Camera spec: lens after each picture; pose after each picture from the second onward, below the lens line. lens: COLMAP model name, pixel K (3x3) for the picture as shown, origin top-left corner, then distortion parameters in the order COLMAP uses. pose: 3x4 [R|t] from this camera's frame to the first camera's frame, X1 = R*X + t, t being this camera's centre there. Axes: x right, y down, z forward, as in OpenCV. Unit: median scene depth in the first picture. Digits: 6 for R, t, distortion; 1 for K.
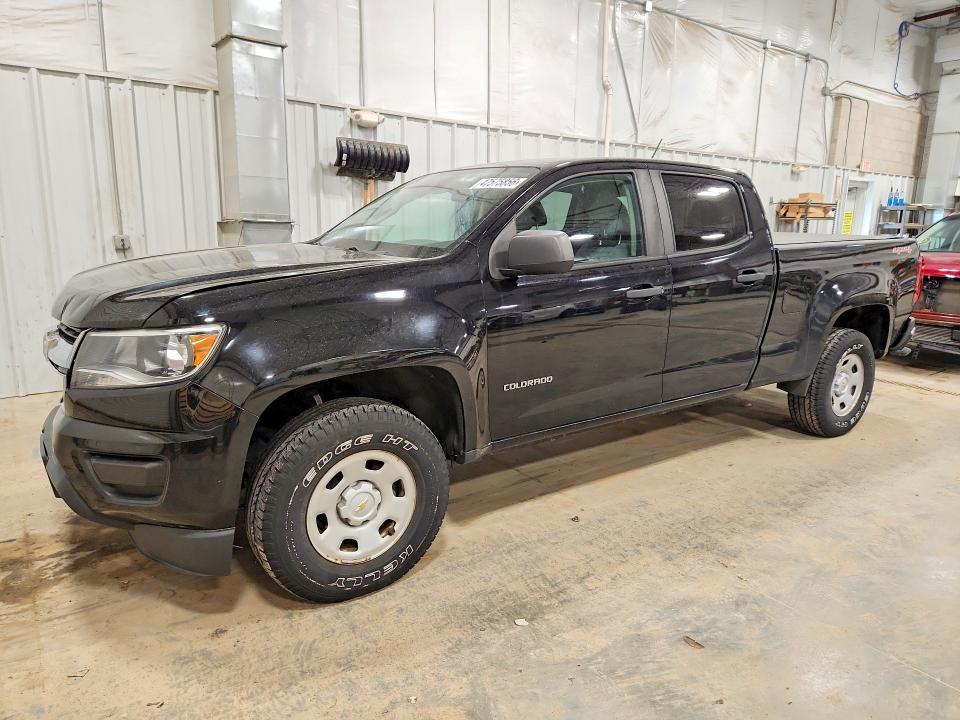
lens RADIAL K [[653.0, 0, 494.8], [0, 653.0, 359.8], [0, 0, 1]] dist [0.072080, -0.071983]
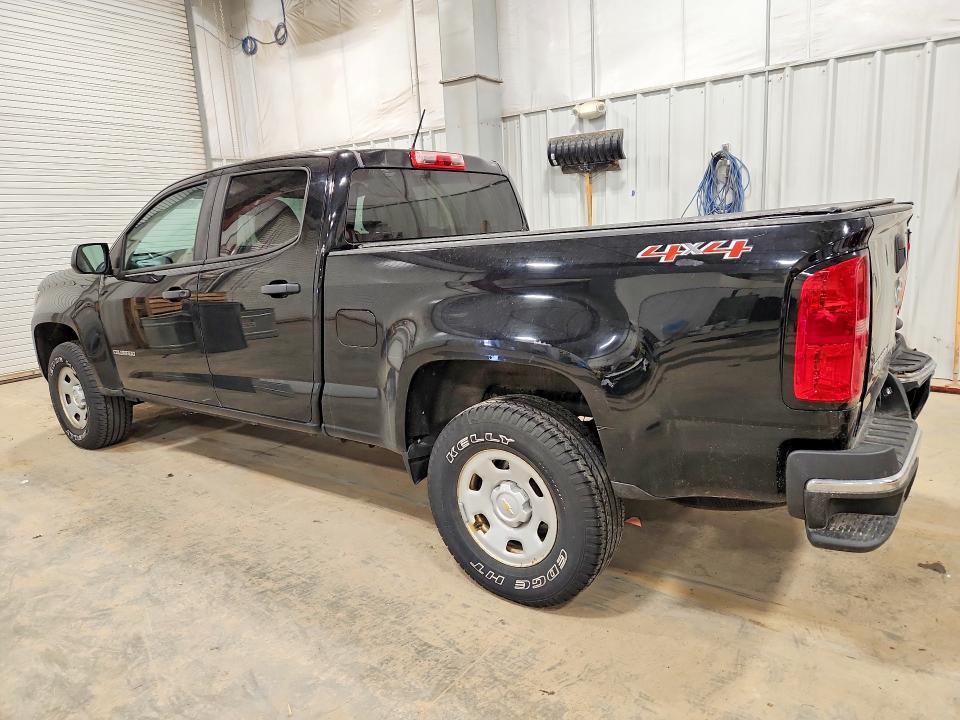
lens RADIAL K [[653.0, 0, 494.8], [0, 653.0, 359.8], [0, 0, 1]] dist [0.072080, -0.071983]
pose [[0.290524, 0.155171, -0.944202, 1.187557], [-0.131692, 0.983858, 0.121168, -0.166445], [0.947762, 0.089141, 0.306269, 0.970763]]
